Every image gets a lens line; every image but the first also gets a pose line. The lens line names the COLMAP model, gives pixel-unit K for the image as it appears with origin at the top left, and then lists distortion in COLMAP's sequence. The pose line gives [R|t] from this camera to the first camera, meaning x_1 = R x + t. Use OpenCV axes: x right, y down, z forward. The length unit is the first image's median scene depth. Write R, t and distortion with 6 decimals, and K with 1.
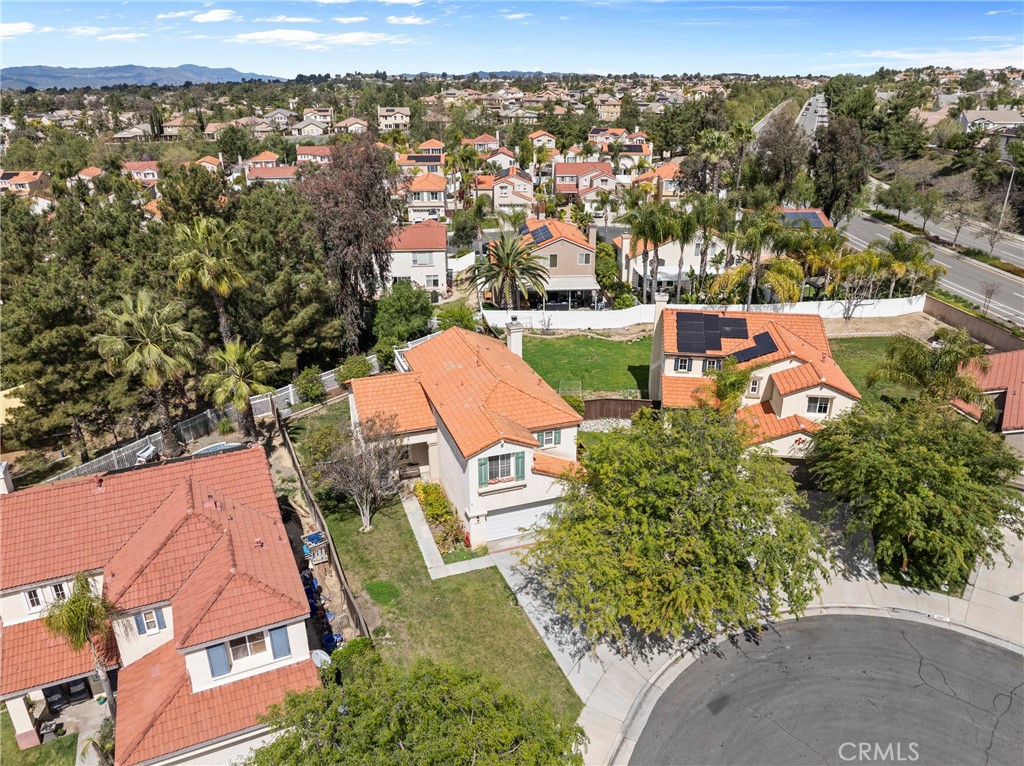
lens RADIAL K [[735.6, 0, 514.8], [0, 735.6, 379.1], [0, 0, 1]] dist [-0.051199, 0.016168]
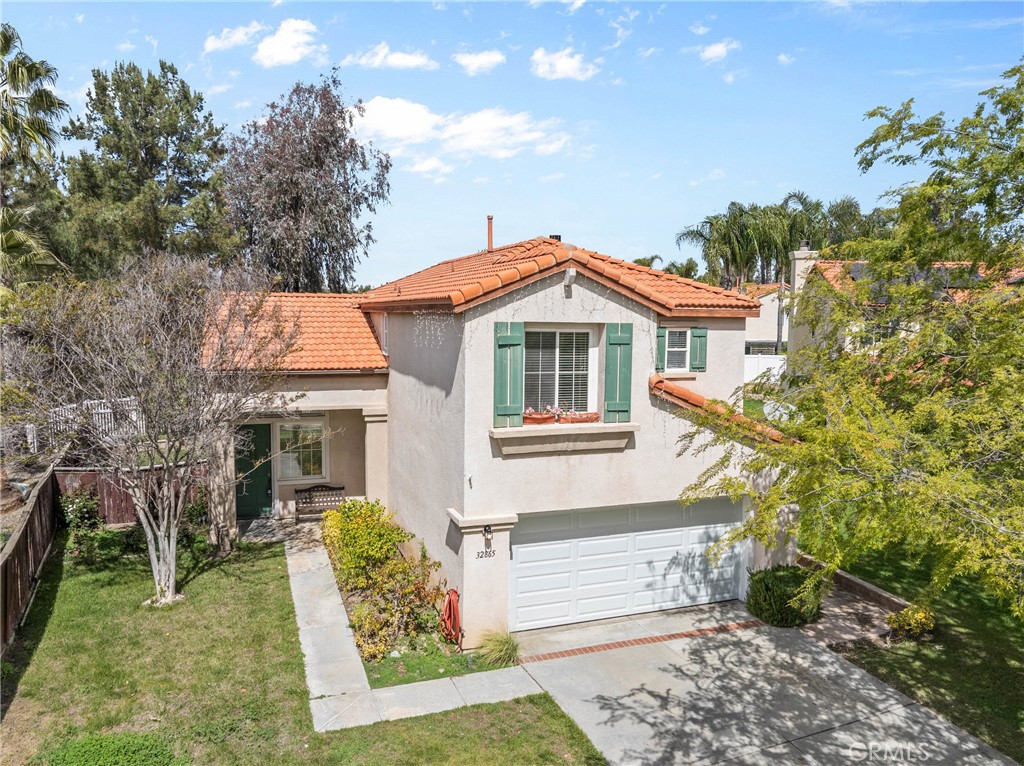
lens RADIAL K [[735.6, 0, 514.4], [0, 735.6, 378.8], [0, 0, 1]] dist [-0.051199, 0.016168]
pose [[0.999851, 0.014304, 0.009659, -0.033024], [-0.010654, 0.951766, -0.306638, 0.172060], [-0.013579, 0.306490, 0.951777, 0.526291]]
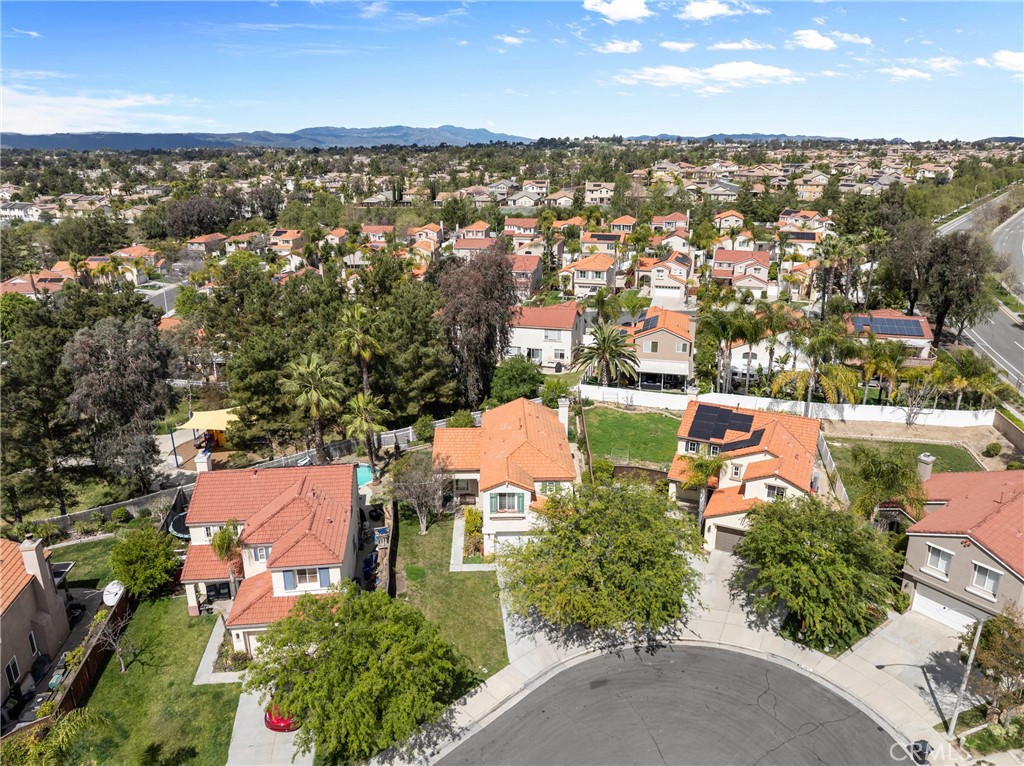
lens RADIAL K [[735.6, 0, 506.1], [0, 735.6, 382.9], [0, 0, 1]] dist [-0.051199, 0.016168]
pose [[0.949030, 0.097250, -0.299808, 0.294241], [-0.117354, 0.991843, -0.049750, -0.029233], [0.292524, 0.082398, 0.952702, -0.289753]]
